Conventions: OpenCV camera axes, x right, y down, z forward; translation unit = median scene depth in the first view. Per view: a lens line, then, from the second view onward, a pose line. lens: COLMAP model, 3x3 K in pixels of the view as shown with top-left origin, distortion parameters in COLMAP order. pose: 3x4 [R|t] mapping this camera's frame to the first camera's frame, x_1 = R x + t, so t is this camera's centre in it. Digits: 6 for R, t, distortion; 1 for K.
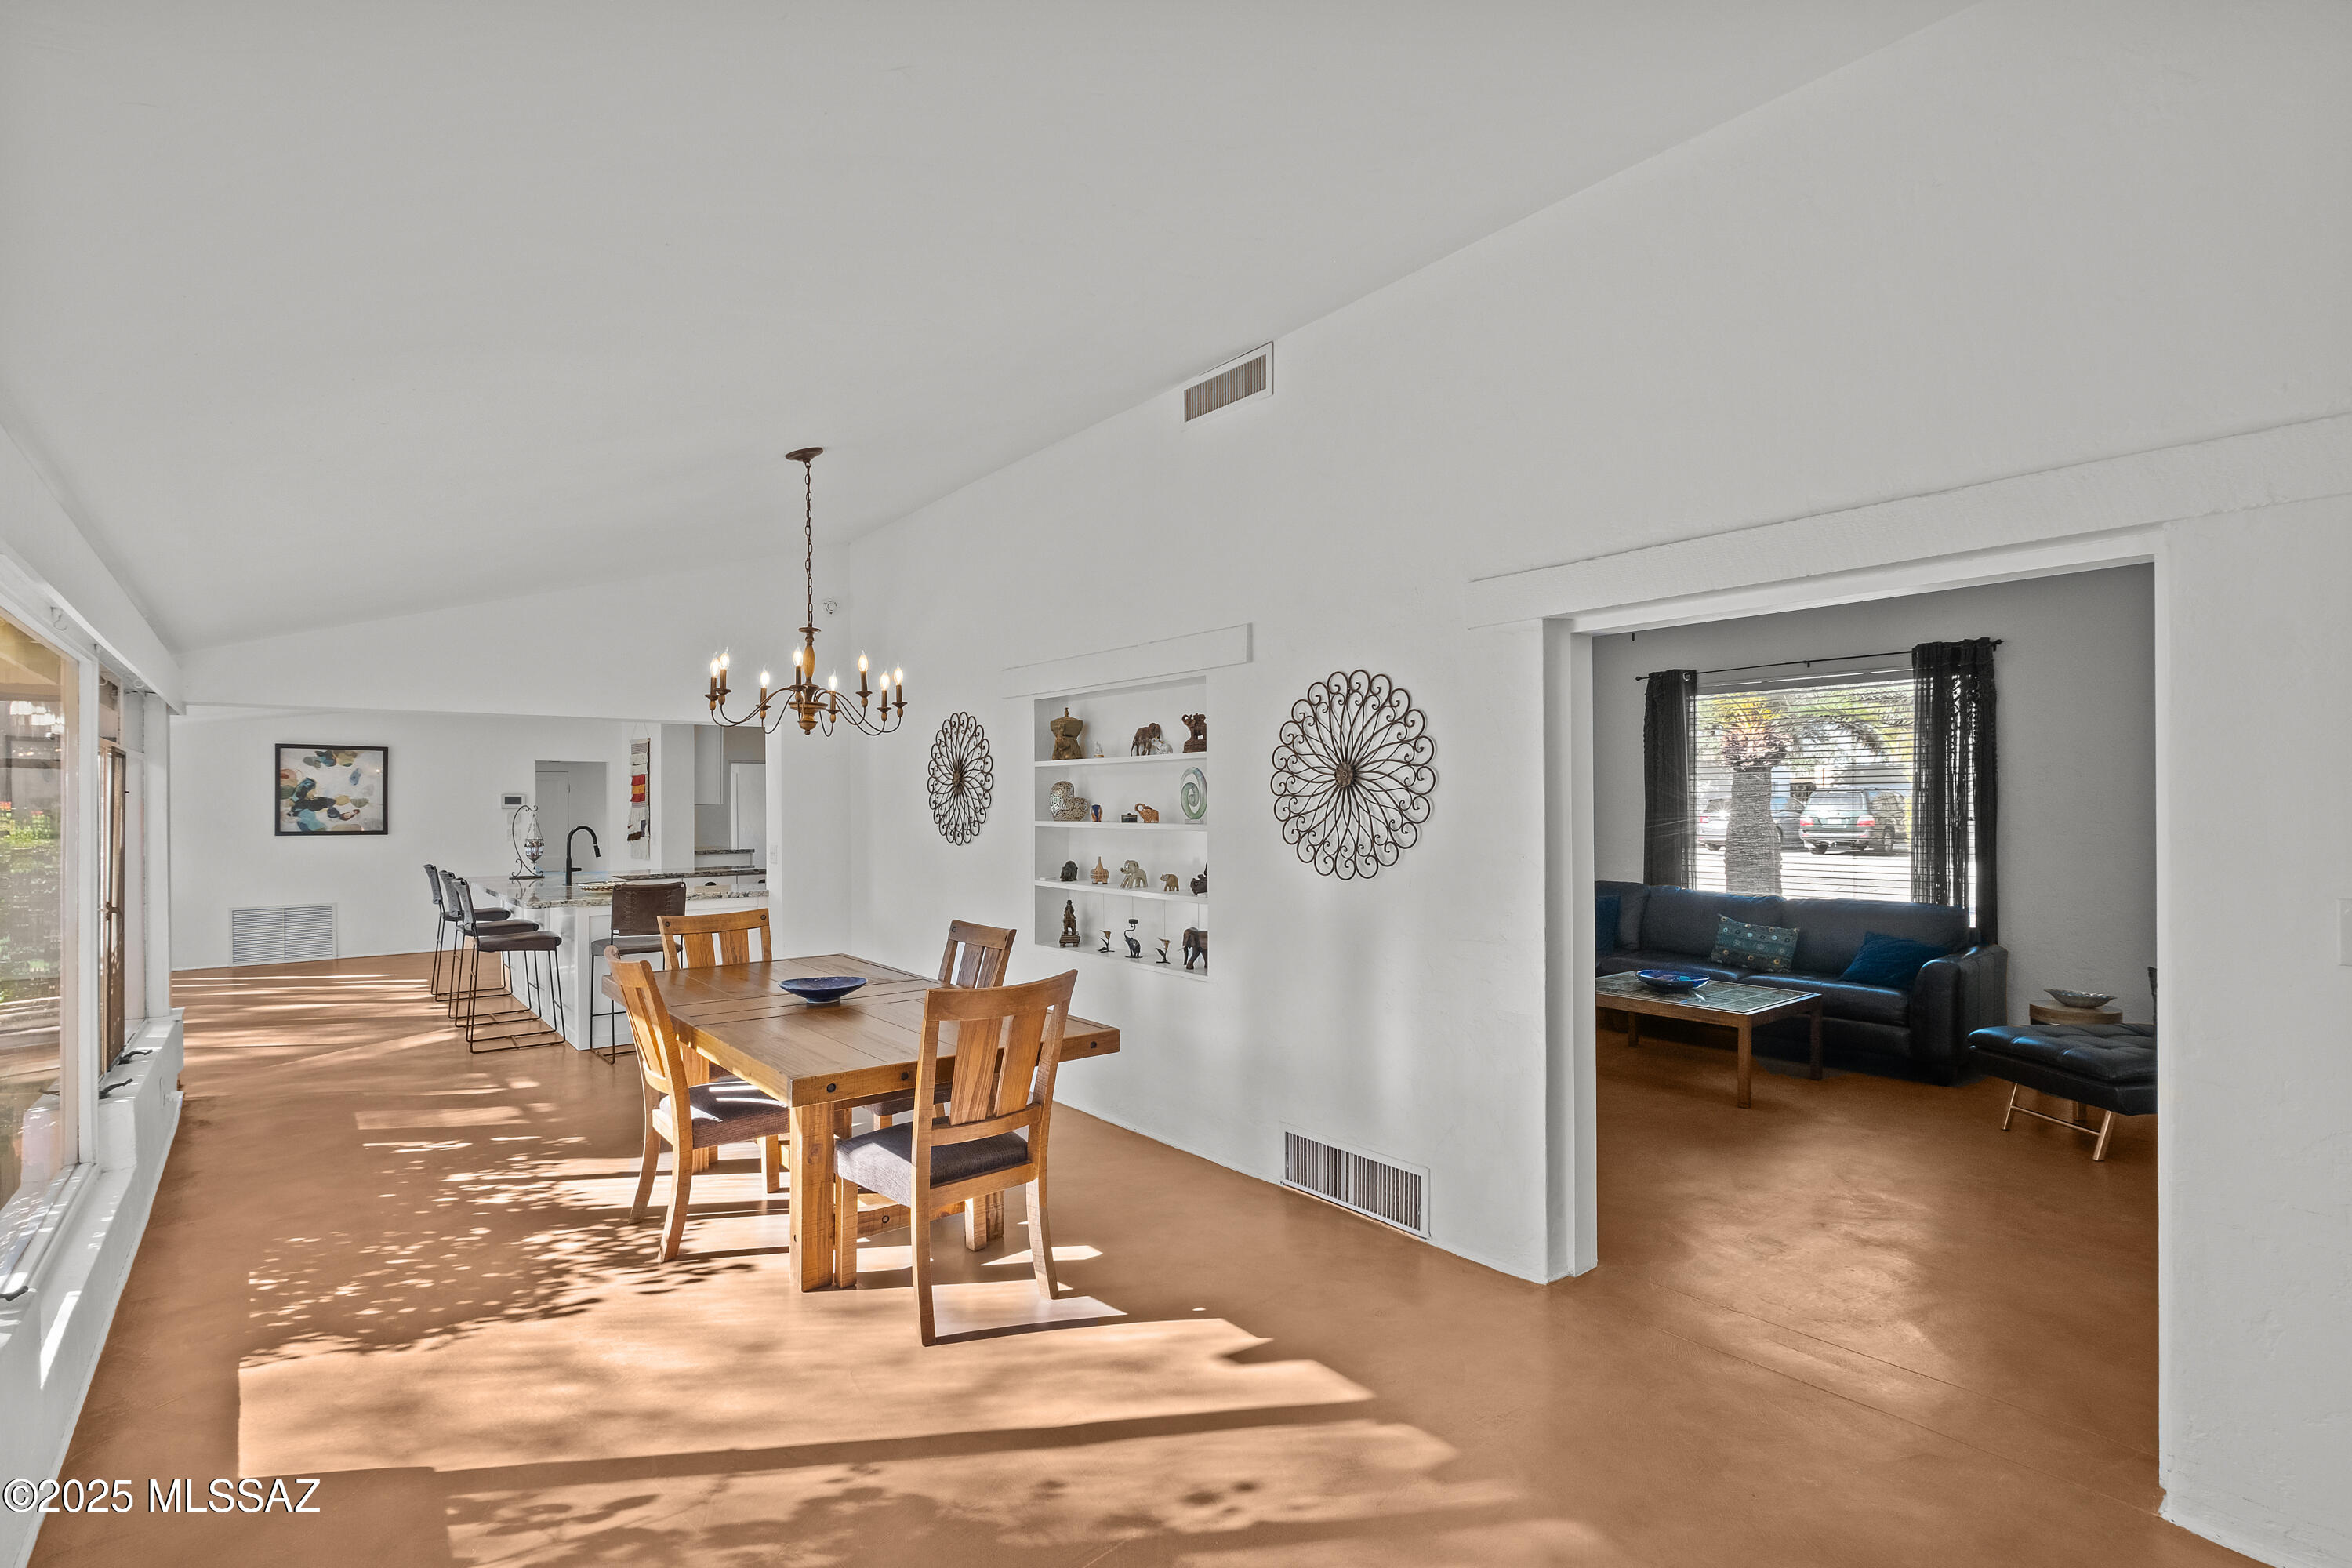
lens RADIAL K [[1074.6, 0, 1184.2], [0, 1074.6, 809.0], [0, 0, 1]] dist [-0.018036, -0.001820]
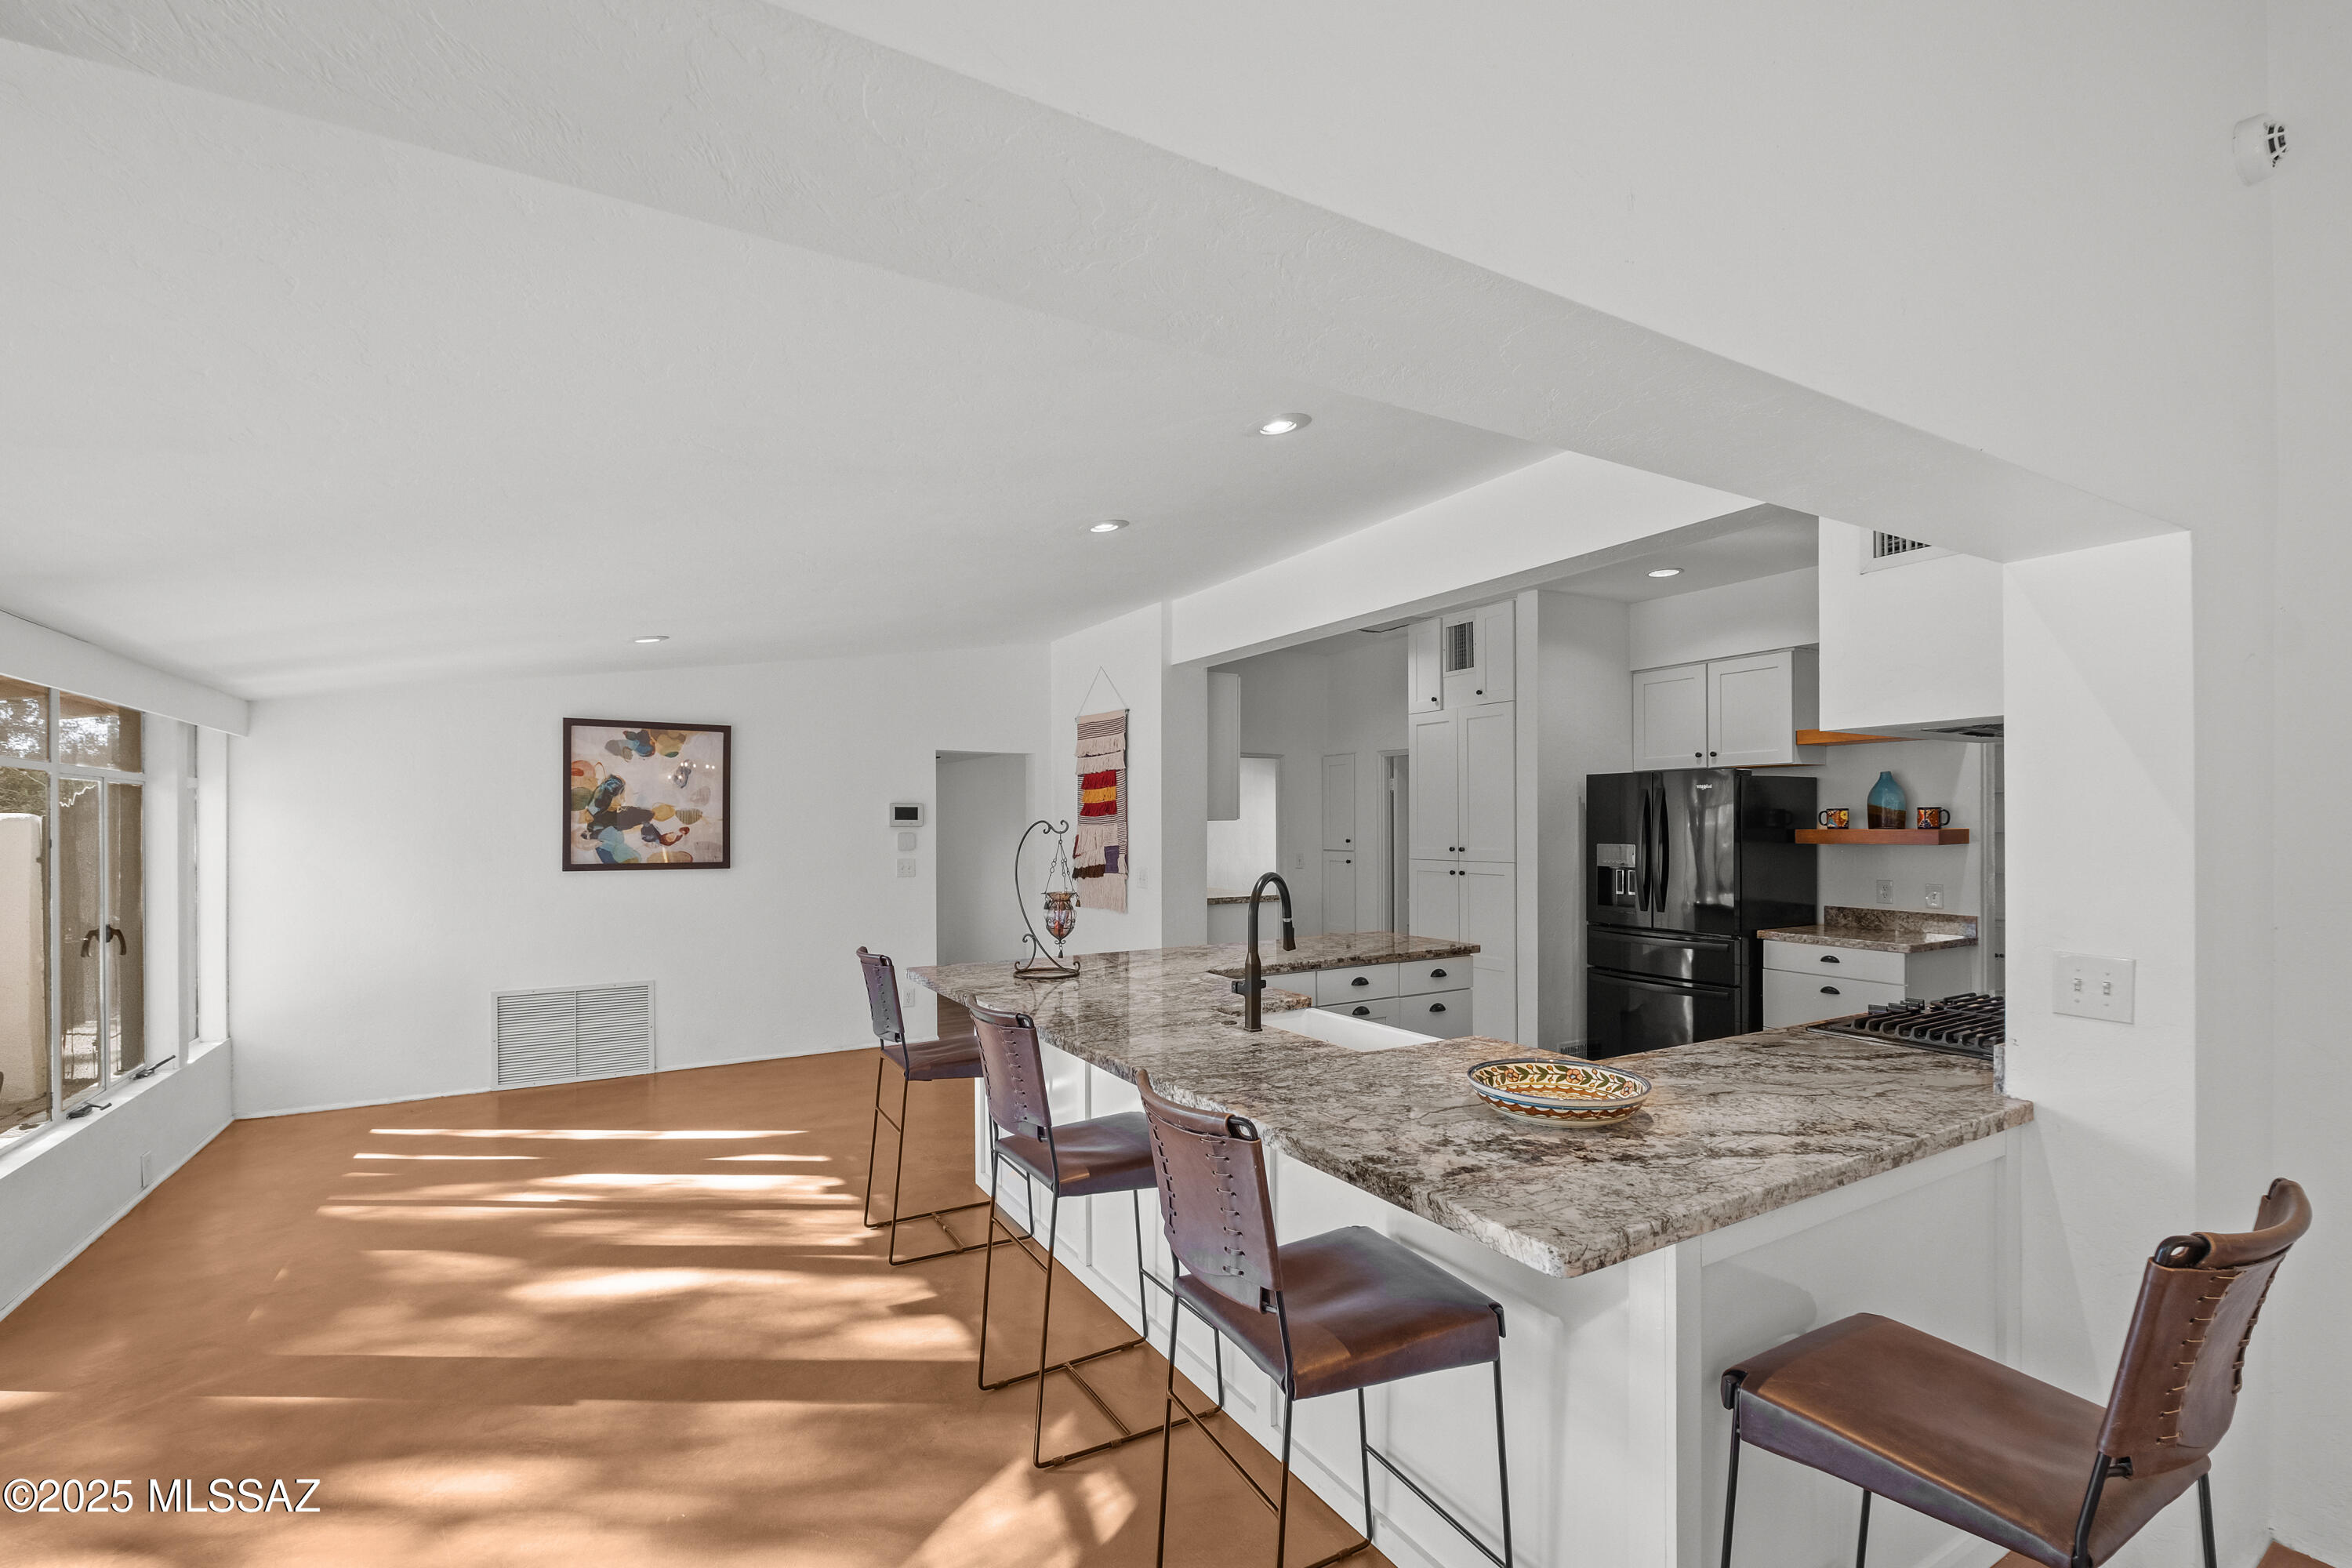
lens RADIAL K [[1023.4, 0, 1168.3], [0, 1023.4, 830.3], [0, 0, 1]] dist [0.004824, -0.005427]
pose [[0.985254, 0.002038, -0.171084, -0.415112], [-0.001374, 0.999991, 0.003998, -0.000768], [0.171091, -0.003704, 0.985248, 0.479773]]
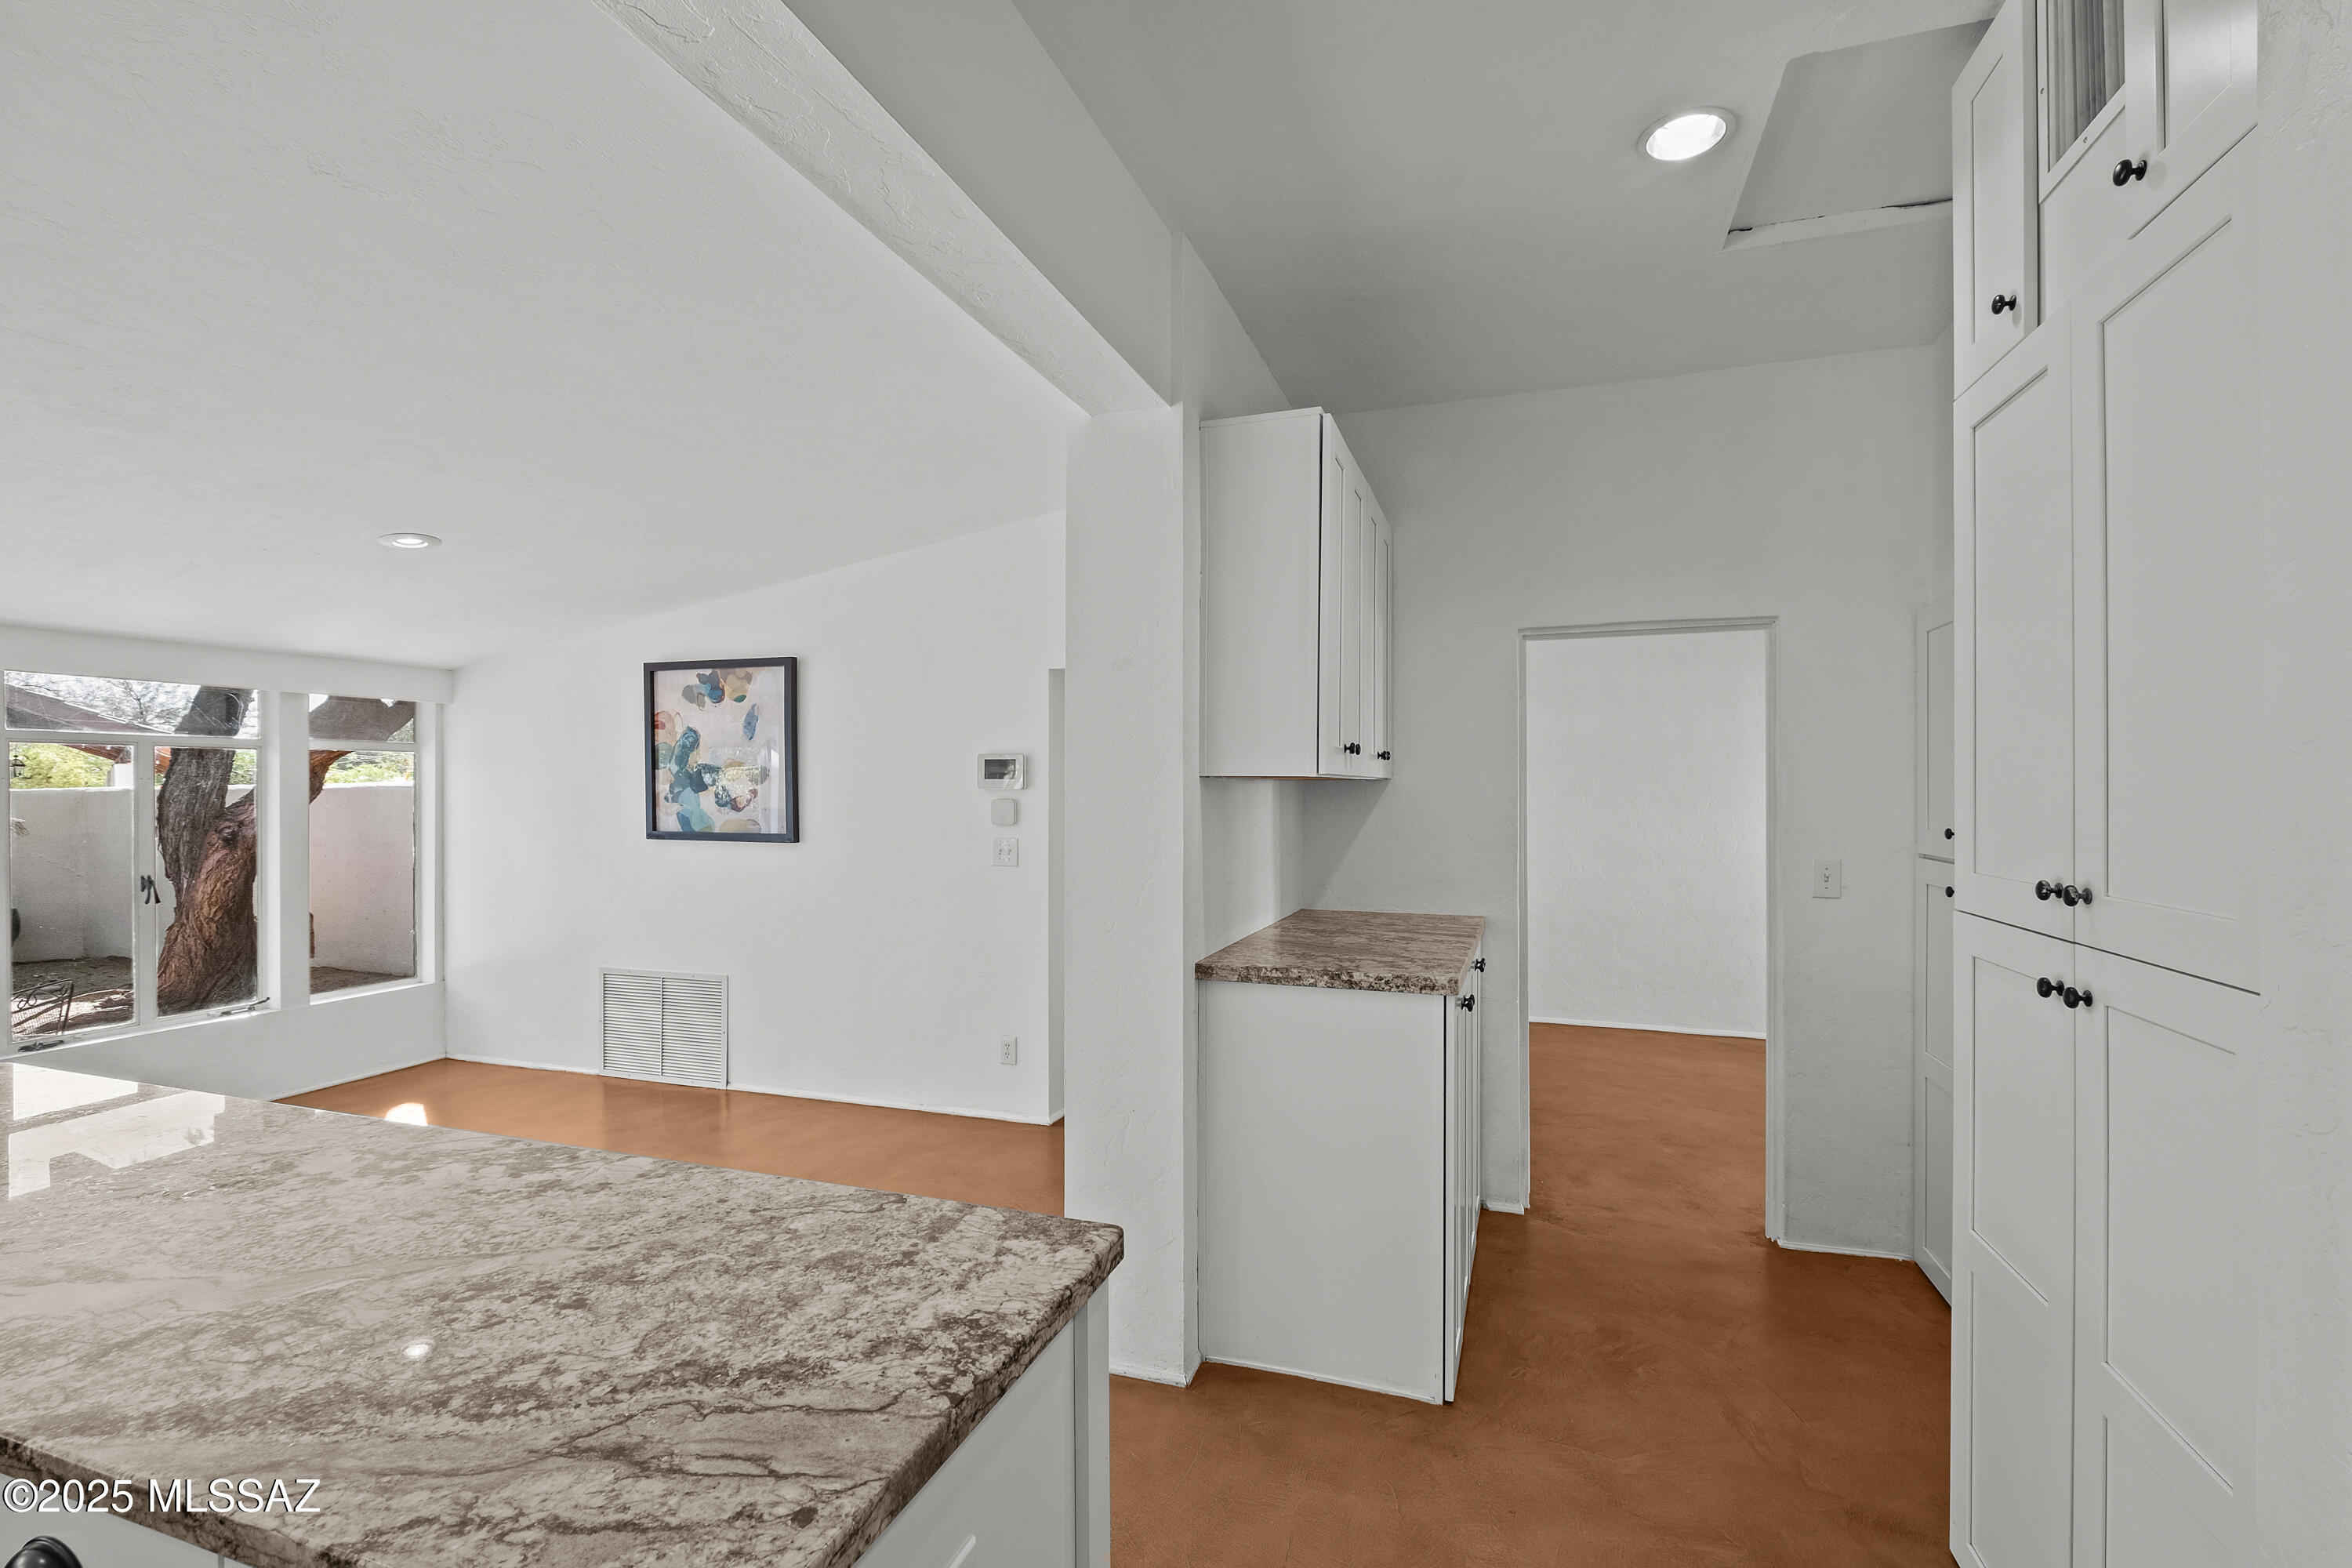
lens RADIAL K [[1023.4, 0, 1175.0], [0, 1023.4, 790.8], [0, 0, 1]] dist [0.004824, -0.005427]
pose [[0.516295, 0.004944, -0.856396, -0.285990], [-0.002232, 0.999988, 0.004428, -0.001592], [0.856408, -0.000375, 0.516300, 0.949763]]
